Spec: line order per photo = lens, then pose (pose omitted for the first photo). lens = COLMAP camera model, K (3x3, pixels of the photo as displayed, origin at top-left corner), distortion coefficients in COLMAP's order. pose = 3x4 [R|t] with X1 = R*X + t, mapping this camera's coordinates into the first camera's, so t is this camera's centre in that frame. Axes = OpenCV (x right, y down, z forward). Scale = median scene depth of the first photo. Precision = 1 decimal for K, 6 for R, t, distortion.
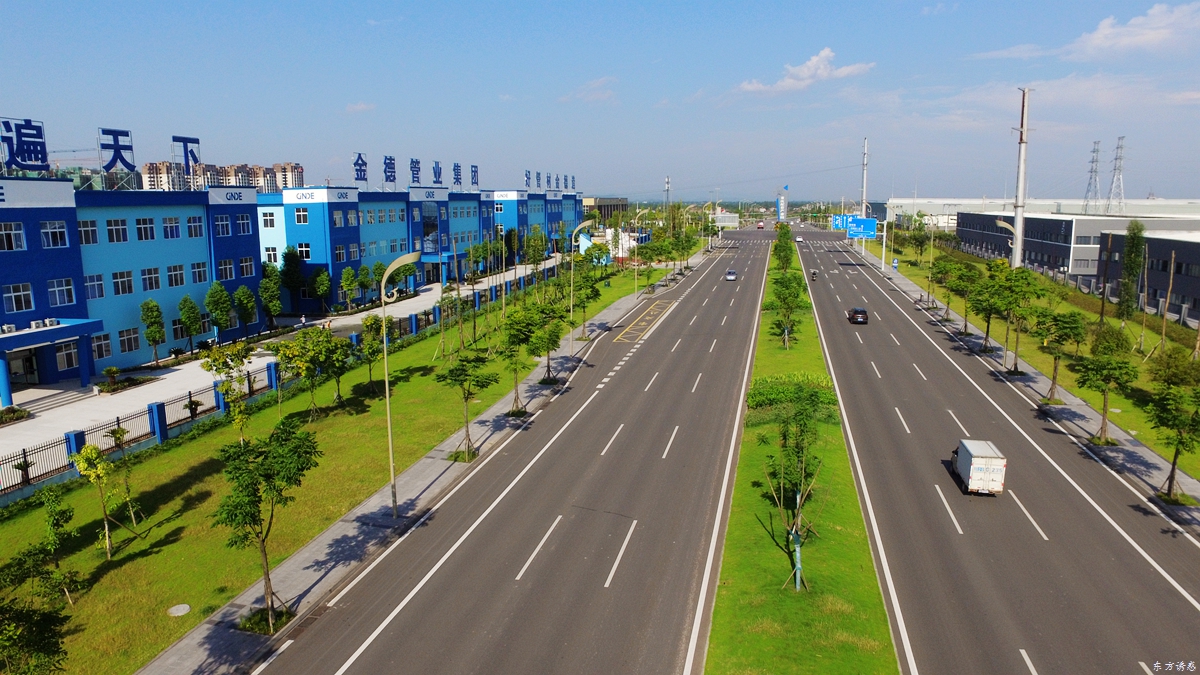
lens RADIAL K [[802.8, 0, 603.0], [0, 802.8, 340.8], [0, 0, 1]] dist [-0.118491, 0.084116]
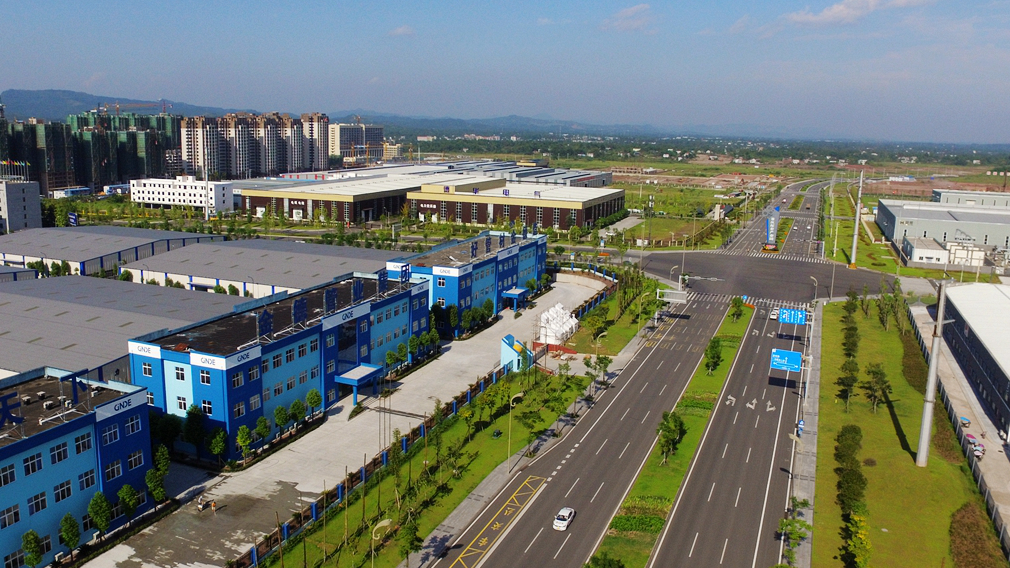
lens RADIAL K [[803.0, 0, 475.0], [0, 803.0, 271.2], [0, 0, 1]] dist [-0.129021, 0.085636]
pose [[0.979923, 0.064711, -0.188583, 0.184350], [-0.063891, 0.997902, 0.010427, -0.336086], [0.188863, 0.001831, 0.982002, -0.016501]]
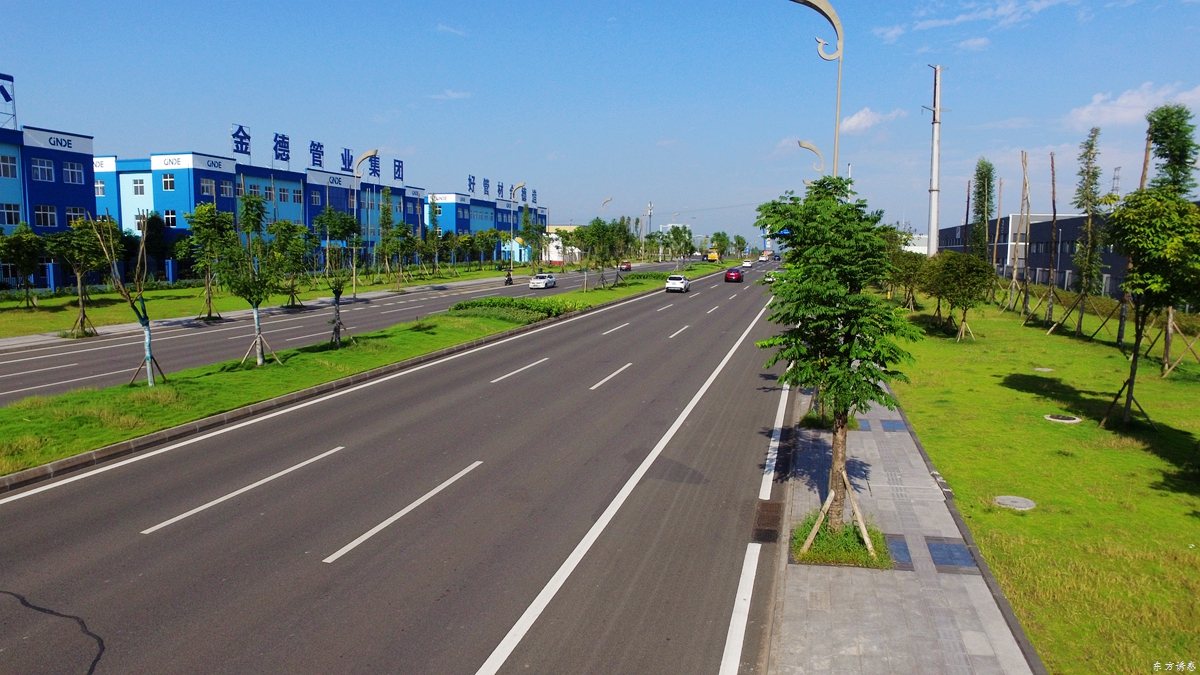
lens RADIAL K [[802.8, 0, 603.0], [0, 802.8, 340.8], [0, 0, 1]] dist [-0.118491, 0.084116]
pose [[0.999108, 0.022326, -0.035851, 0.194219], [-0.024439, 0.997921, -0.059635, 0.081839], [0.034445, 0.060458, 0.997576, 0.062824]]
